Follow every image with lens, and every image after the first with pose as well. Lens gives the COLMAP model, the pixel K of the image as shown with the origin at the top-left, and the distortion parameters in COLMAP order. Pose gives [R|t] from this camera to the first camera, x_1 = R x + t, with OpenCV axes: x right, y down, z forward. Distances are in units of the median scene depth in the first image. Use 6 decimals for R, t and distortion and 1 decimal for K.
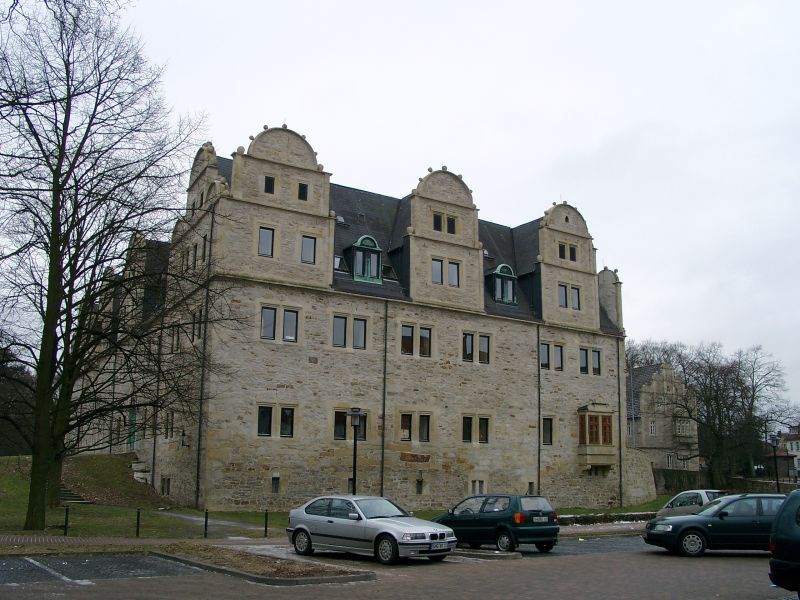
lens RADIAL K [[802.3, 0, 414.2], [0, 802.3, 326.3], [0, 0, 1]] dist [-0.183294, 0.215390]
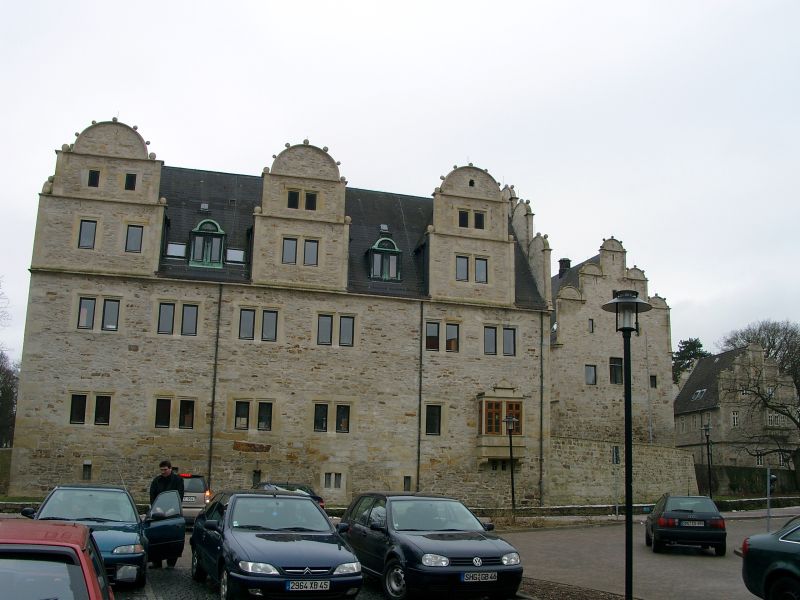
lens RADIAL K [[802.3, 0, 414.2], [0, 802.3, 326.3], [0, 0, 1]] dist [-0.183294, 0.215390]
pose [[0.956018, -0.049609, -0.289082, 0.443581], [0.048310, 0.998765, -0.011630, 0.039024], [0.289302, -0.002847, 0.957234, 0.143780]]
